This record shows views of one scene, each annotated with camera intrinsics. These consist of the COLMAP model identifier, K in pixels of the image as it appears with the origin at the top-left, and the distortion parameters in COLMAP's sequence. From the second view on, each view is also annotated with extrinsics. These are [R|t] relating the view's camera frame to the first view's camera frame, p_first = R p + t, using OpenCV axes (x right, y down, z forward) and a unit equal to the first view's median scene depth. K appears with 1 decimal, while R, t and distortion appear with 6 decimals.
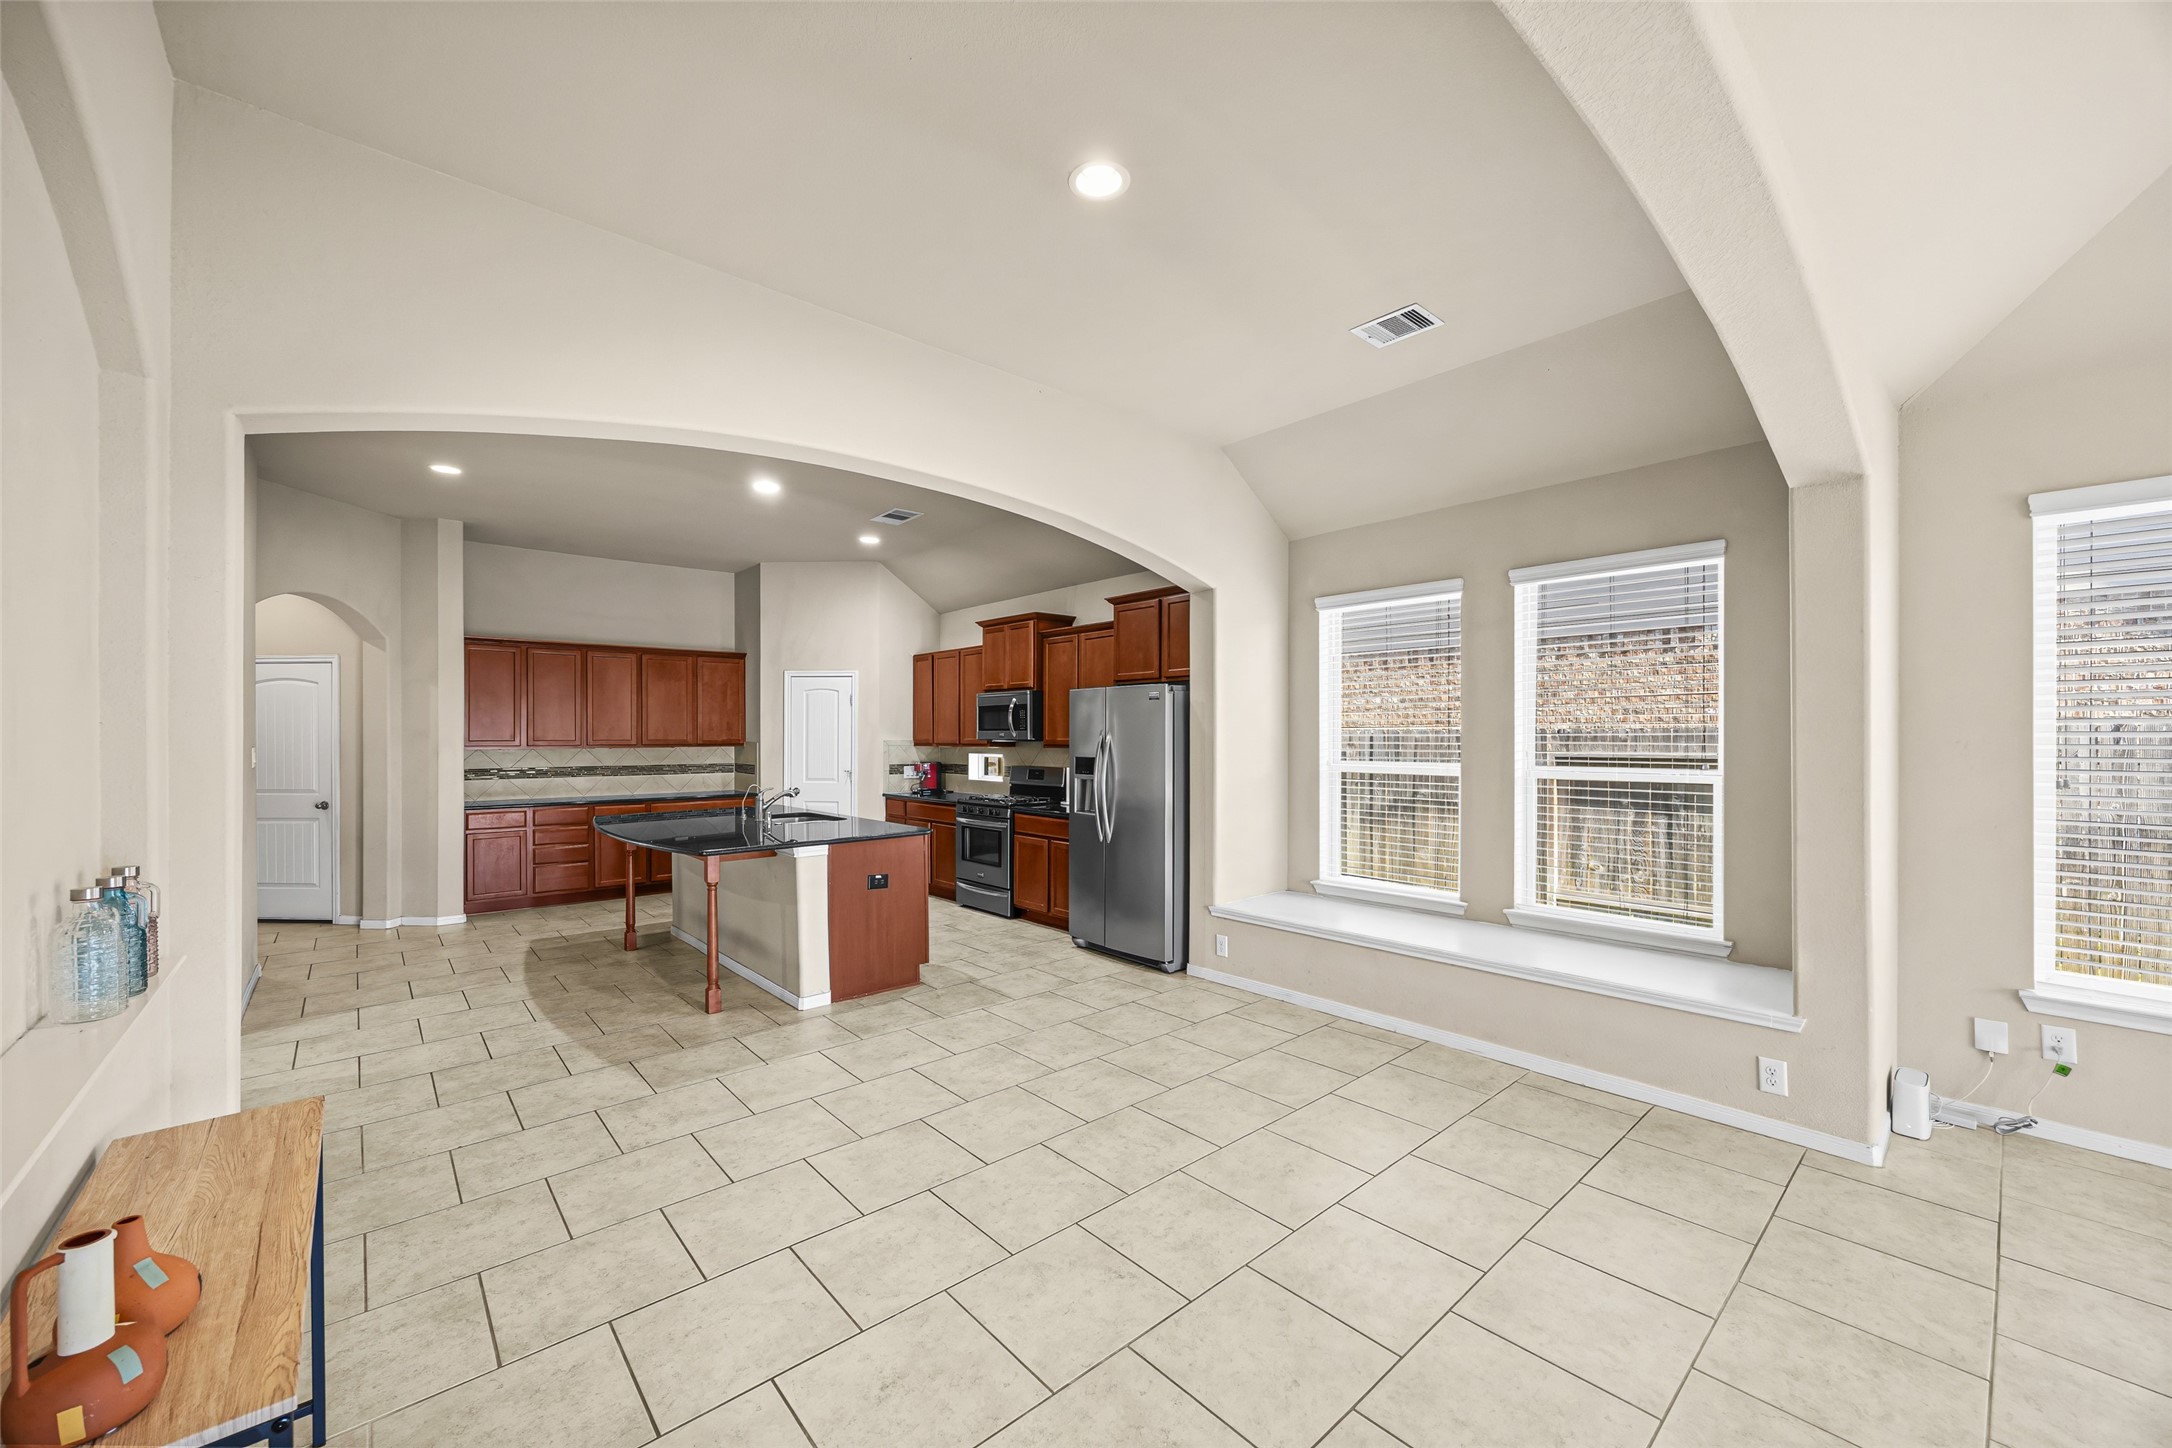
lens RADIAL K [[833.2, 0, 1076.6], [0, 833.2, 732.7], [0, 0, 1]] dist [0.001748, -0.000826]
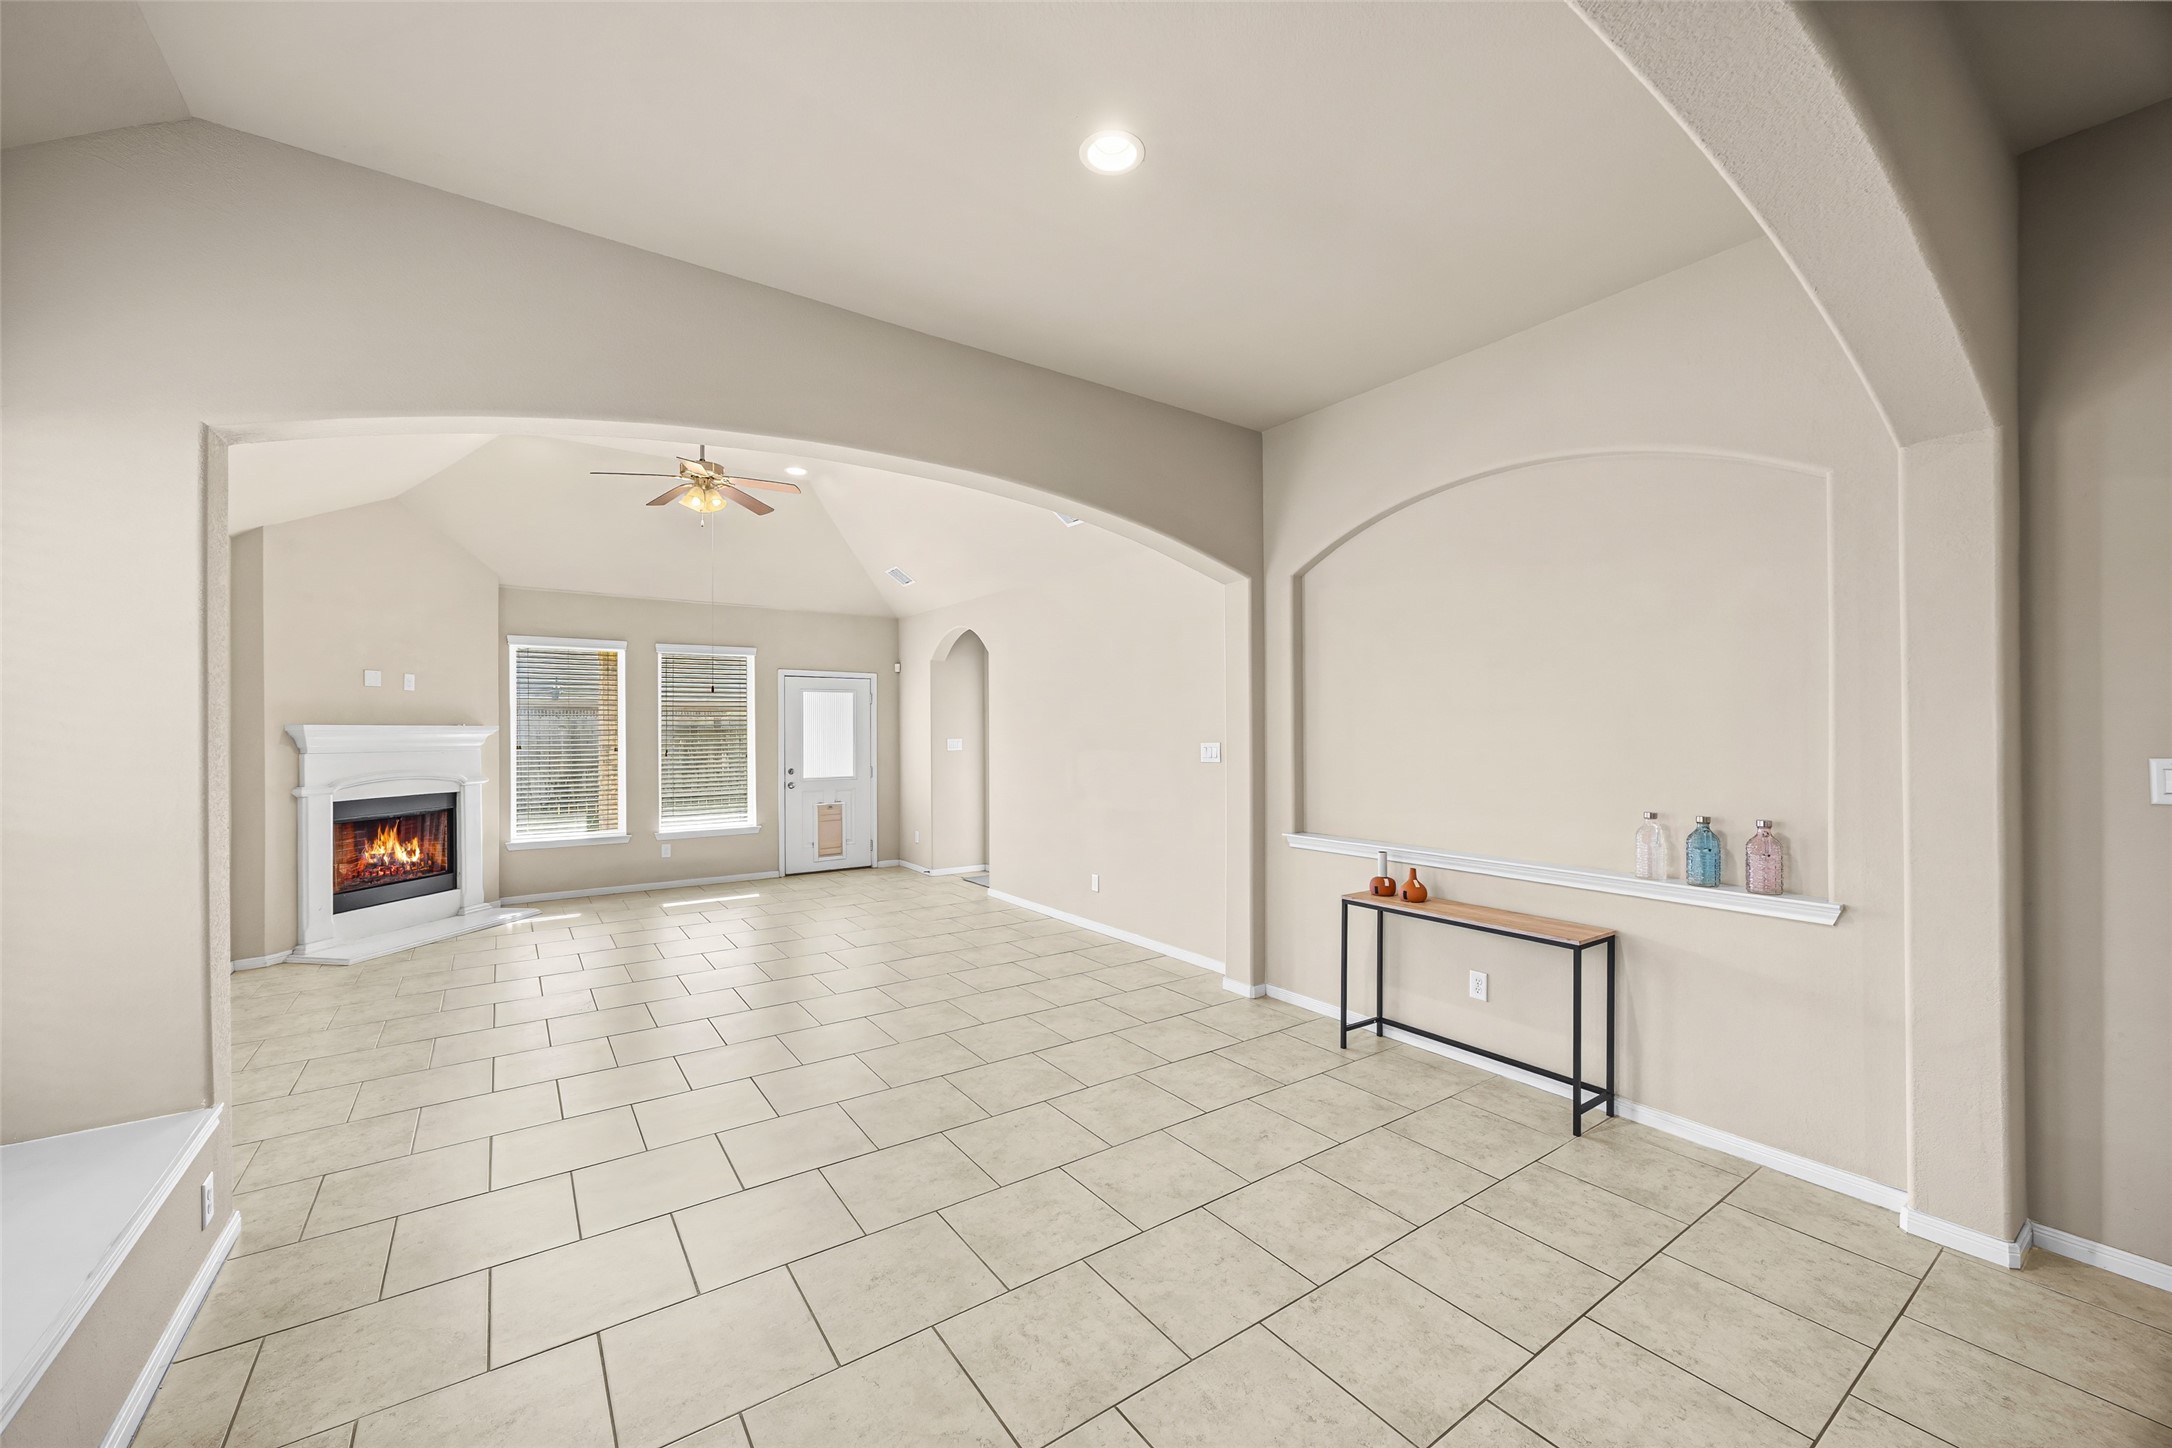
lens RADIAL K [[833.2, 0, 1070.4], [0, 833.2, 727.6], [0, 0, 1]] dist [0.001748, -0.000826]
pose [[-0.993210, 0.005156, 0.116222, -0.016562], [0.004565, 0.999975, -0.005357, -0.003444], [-0.116246, -0.004790, -0.993209, 1.002203]]
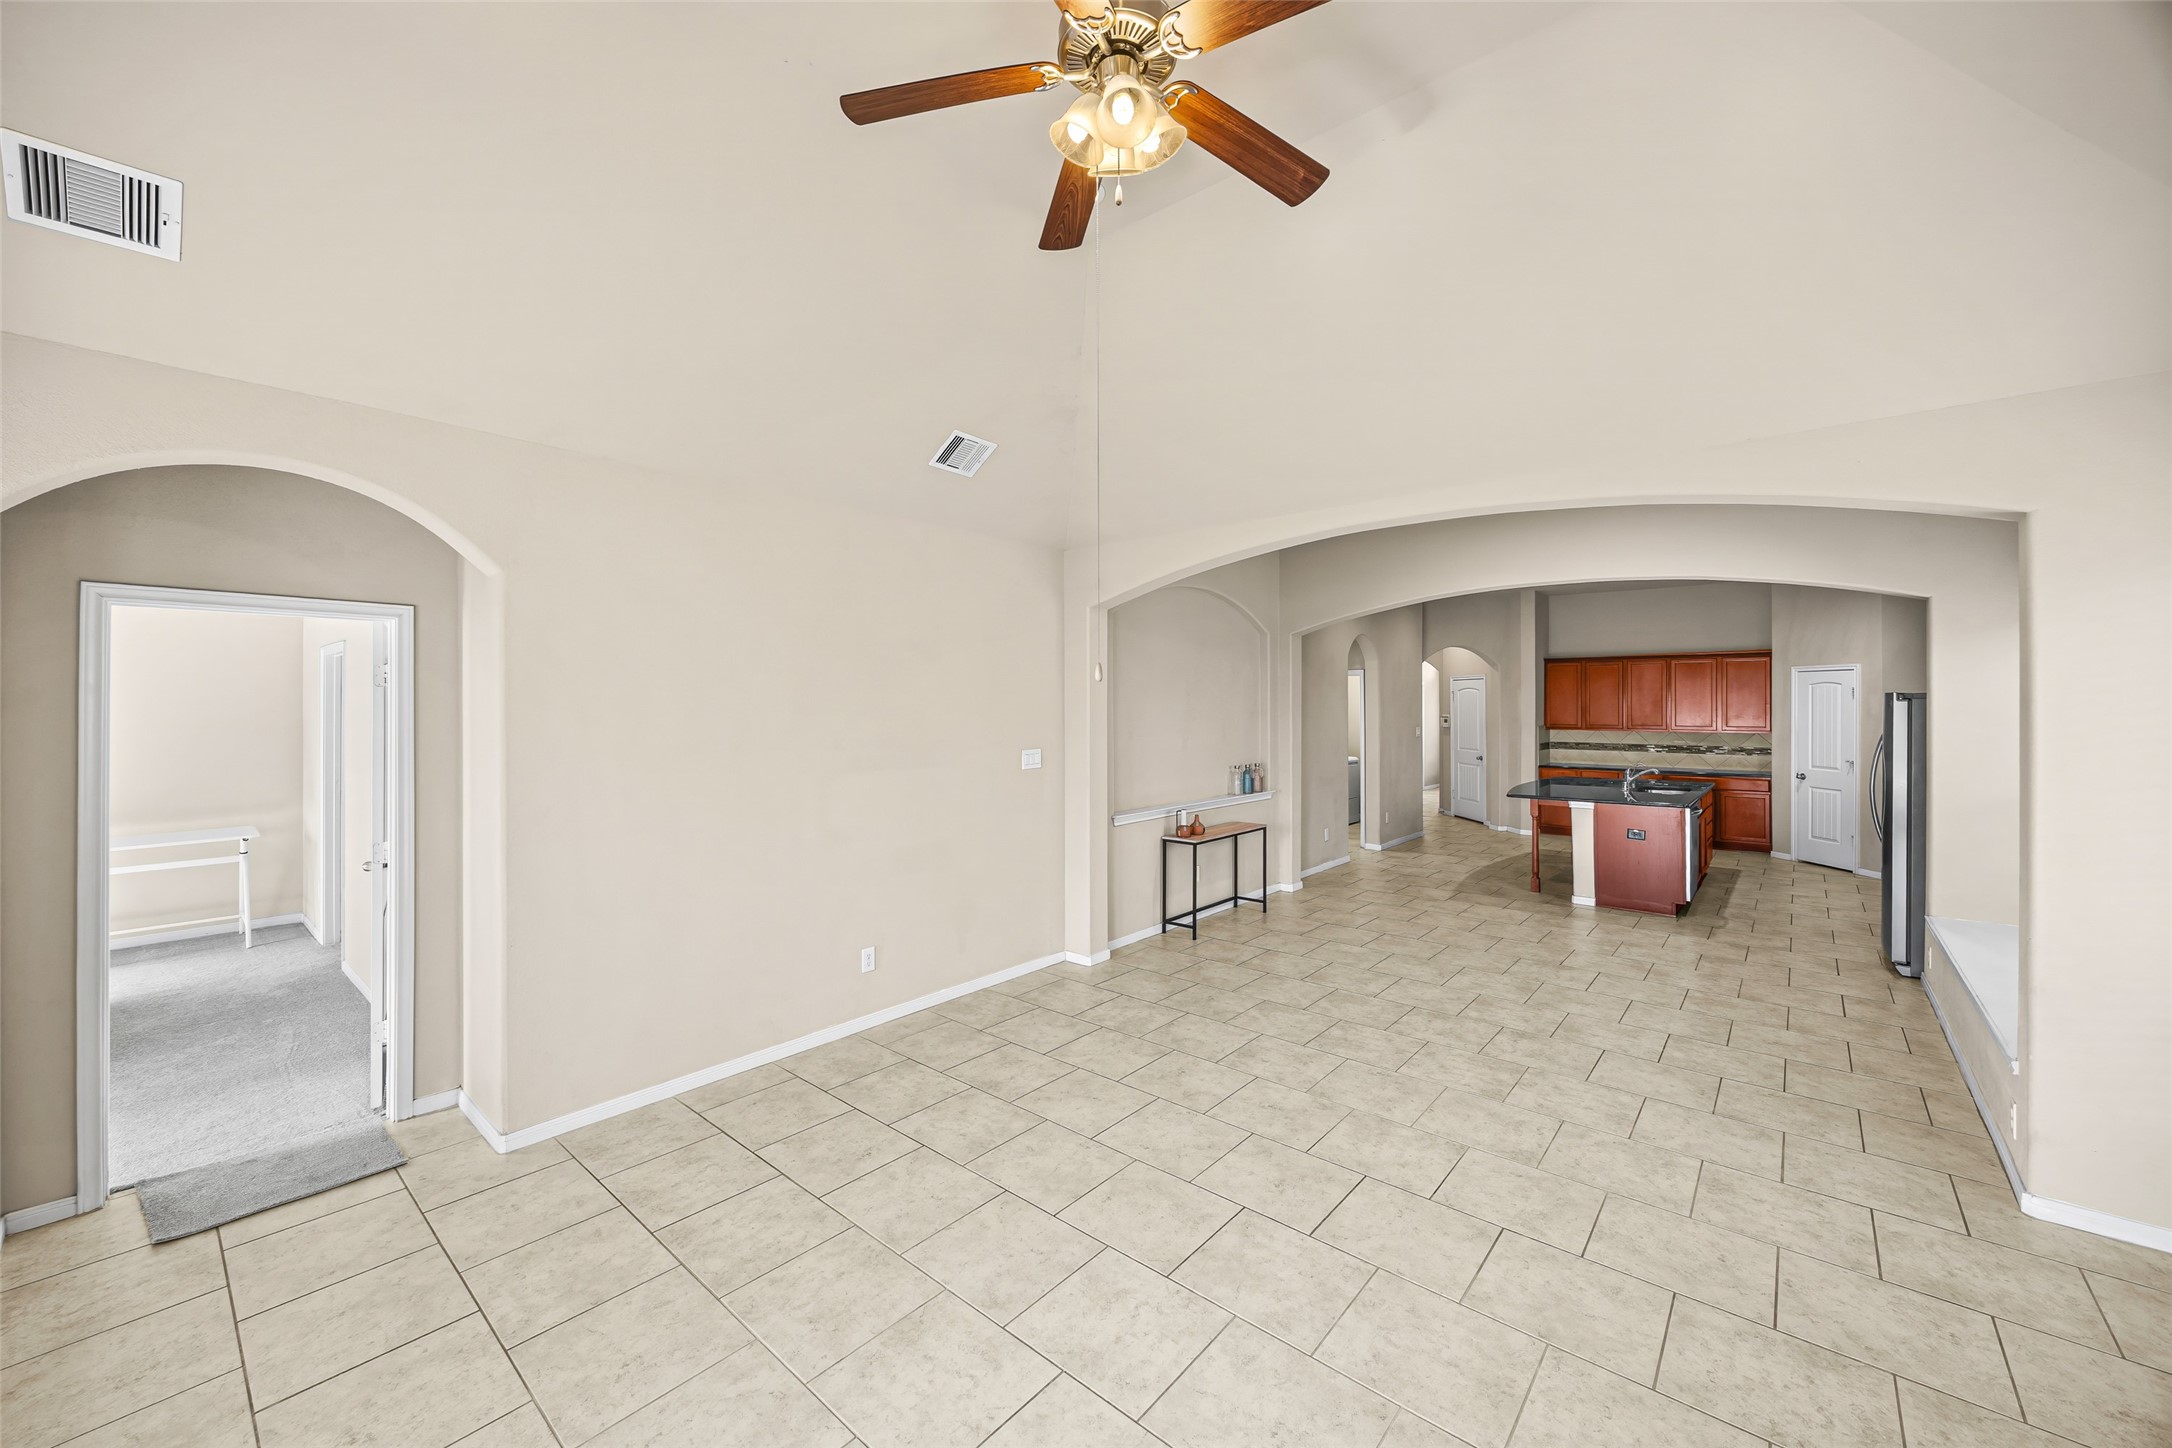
lens RADIAL K [[833.2, 0, 1089.0], [0, 833.2, 709.0], [0, 0, 1]] dist [0.001748, -0.000826]
pose [[0.144189, 0.008197, -0.989516, 0.995664], [0.002869, 0.999958, 0.008701, -0.050738], [0.989546, -0.004094, 0.144159, -0.134019]]
